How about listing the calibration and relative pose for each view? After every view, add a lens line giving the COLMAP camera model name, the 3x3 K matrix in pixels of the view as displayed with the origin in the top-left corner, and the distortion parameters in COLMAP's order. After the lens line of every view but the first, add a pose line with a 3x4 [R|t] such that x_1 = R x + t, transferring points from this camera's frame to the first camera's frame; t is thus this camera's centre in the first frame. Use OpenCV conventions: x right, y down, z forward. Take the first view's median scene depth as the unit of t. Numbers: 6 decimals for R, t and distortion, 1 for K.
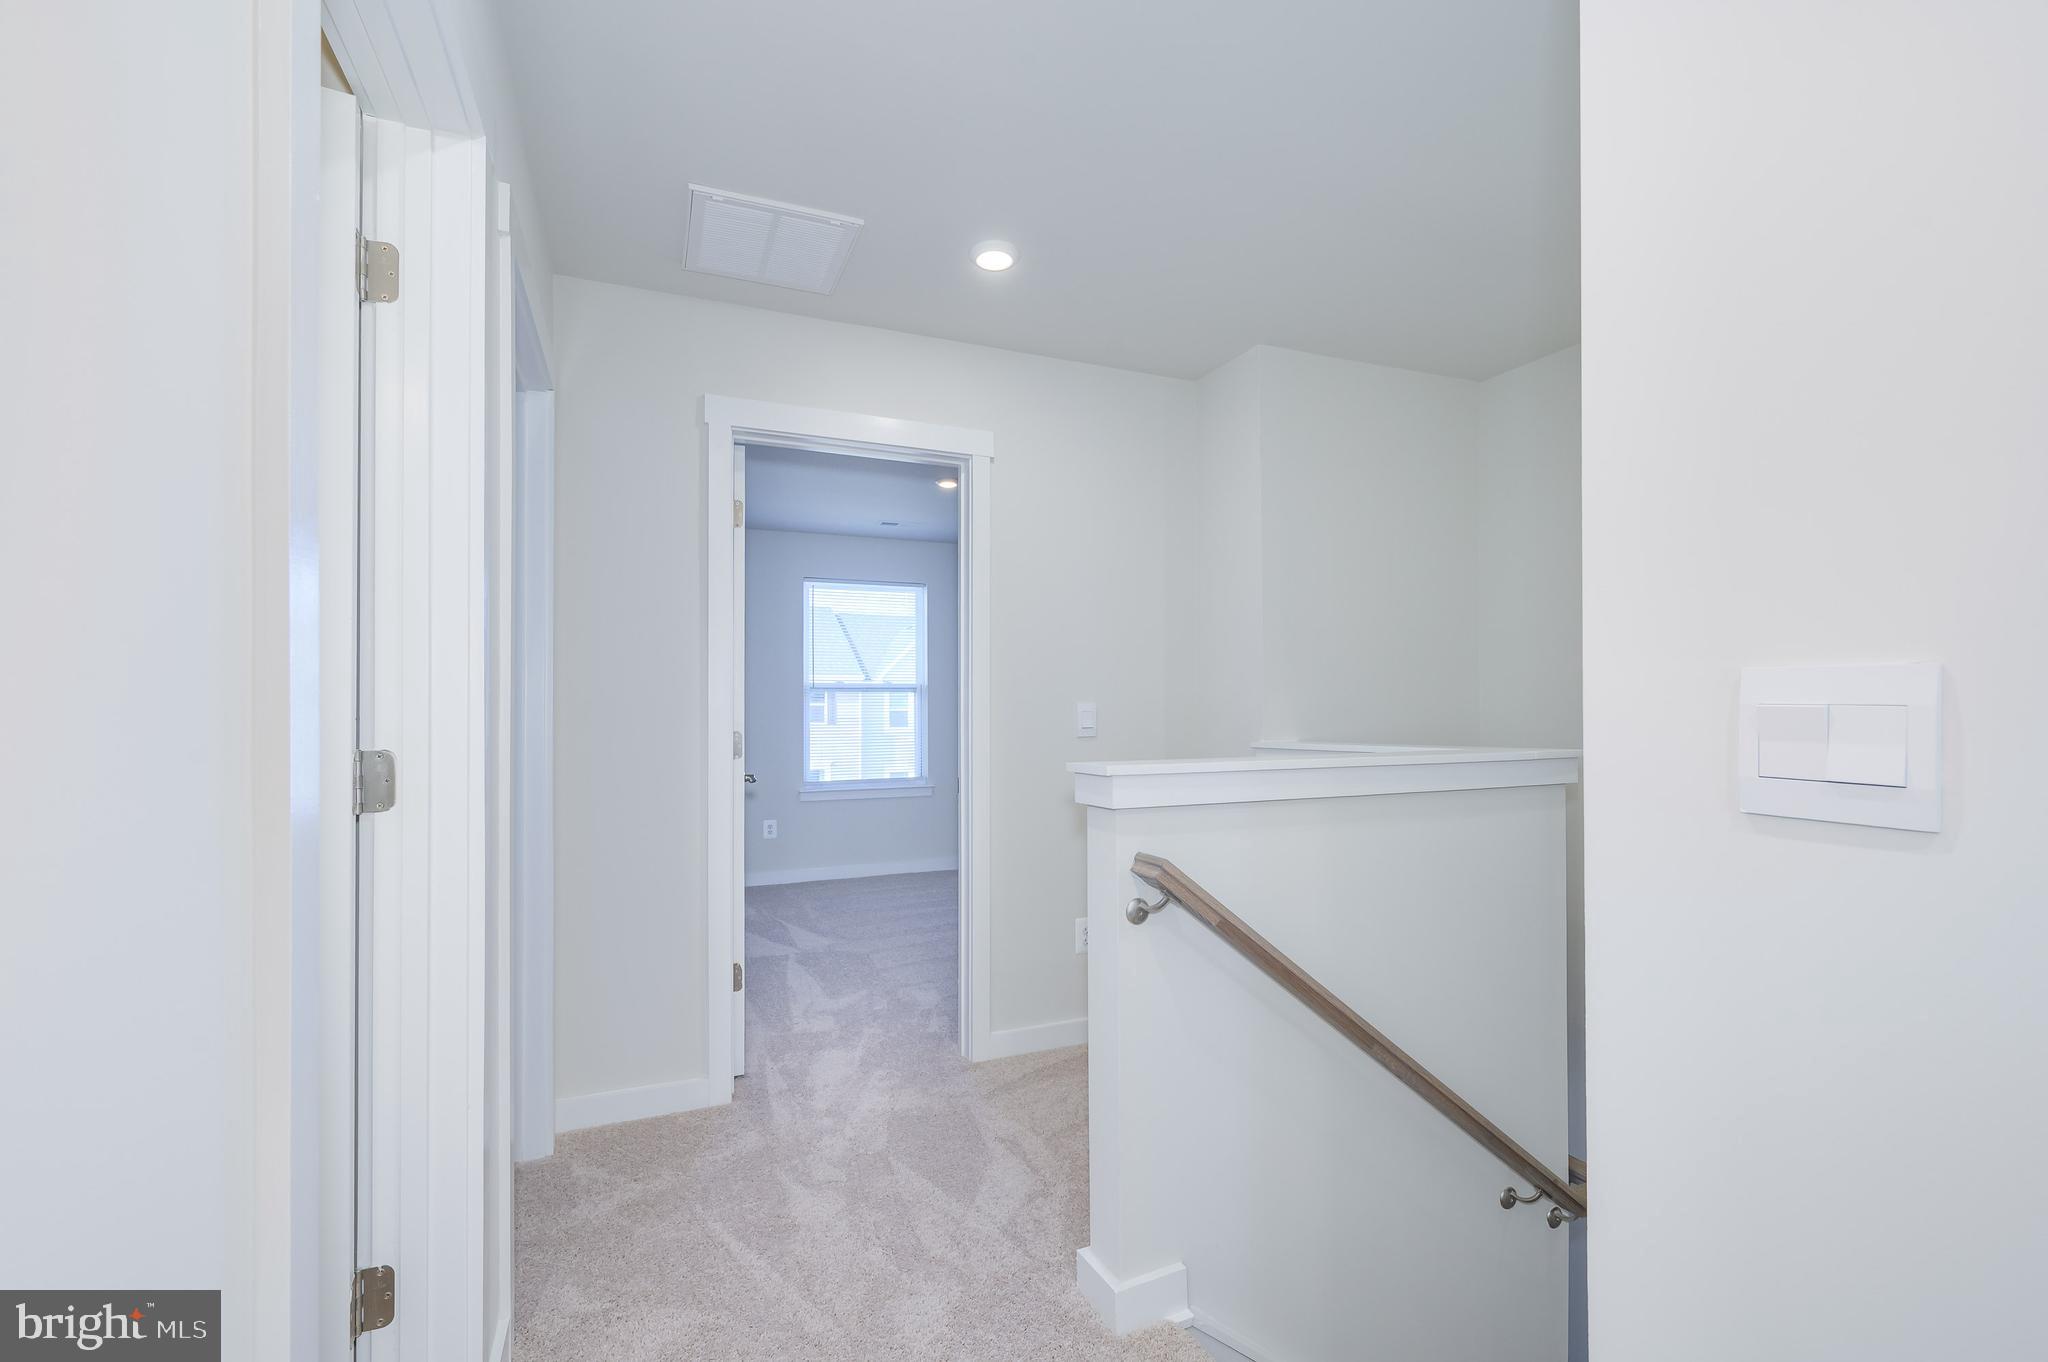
lens RADIAL K [[884.2, 0, 1024.0], [0, 884.2, 681.0], [0, 0, 1]] dist [0.000078, -0.000002]
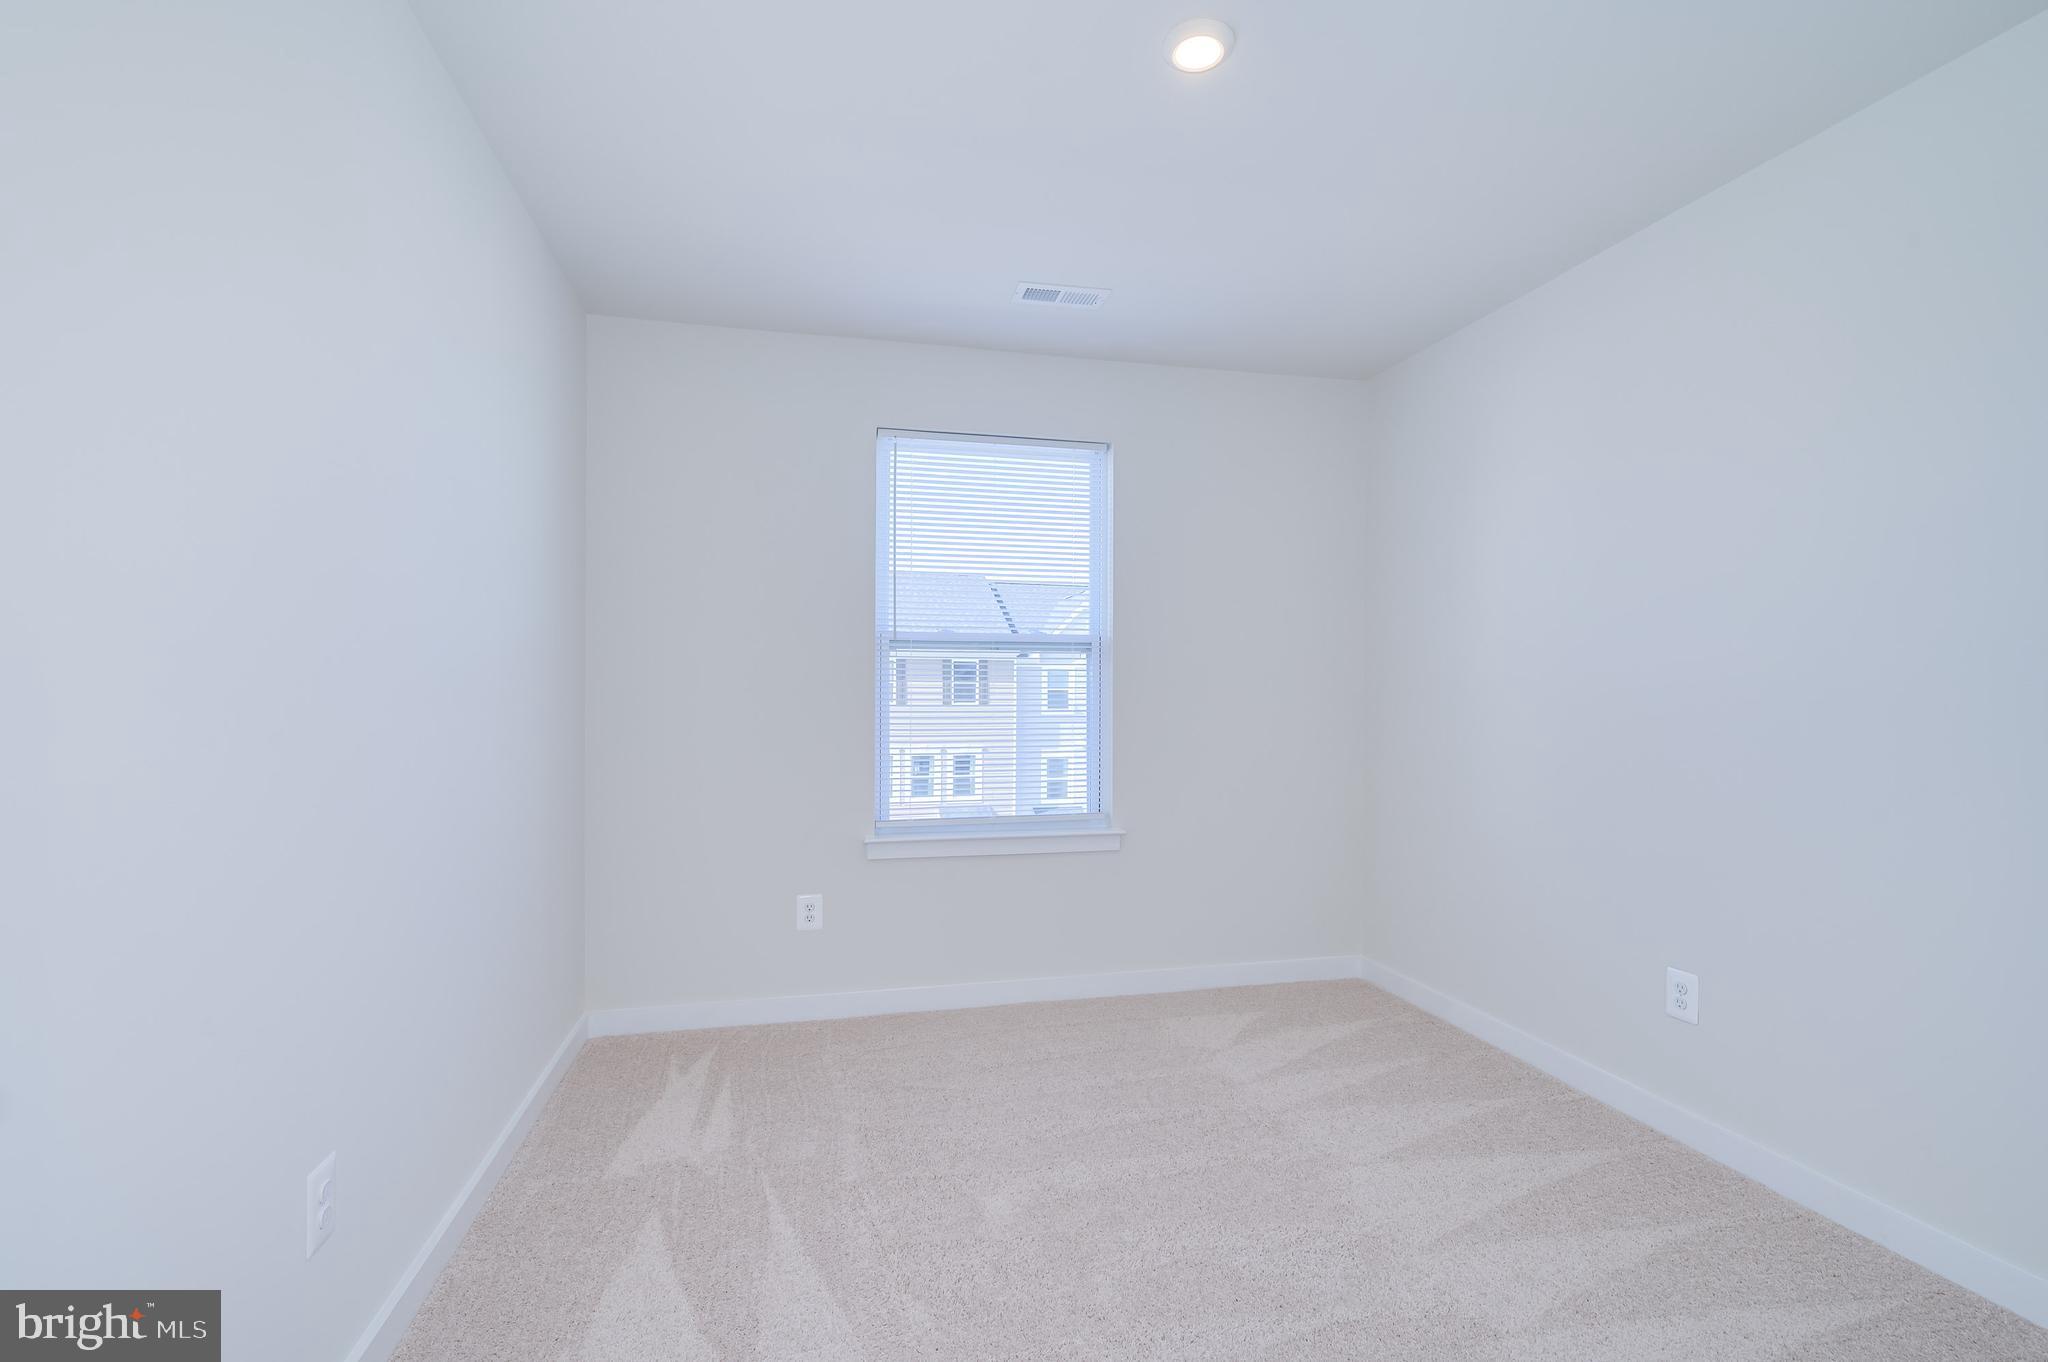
lens RADIAL K [[940.3, 0, 1024.0], [0, 940.3, 681.0], [0, 0, 1]] dist [0.000065, 0.000009]
pose [[0.984273, 0.006473, -0.176534, -0.063829], [-0.002371, 0.999722, 0.023440, 0.018172], [0.176637, -0.022653, 0.984015, 0.456616]]
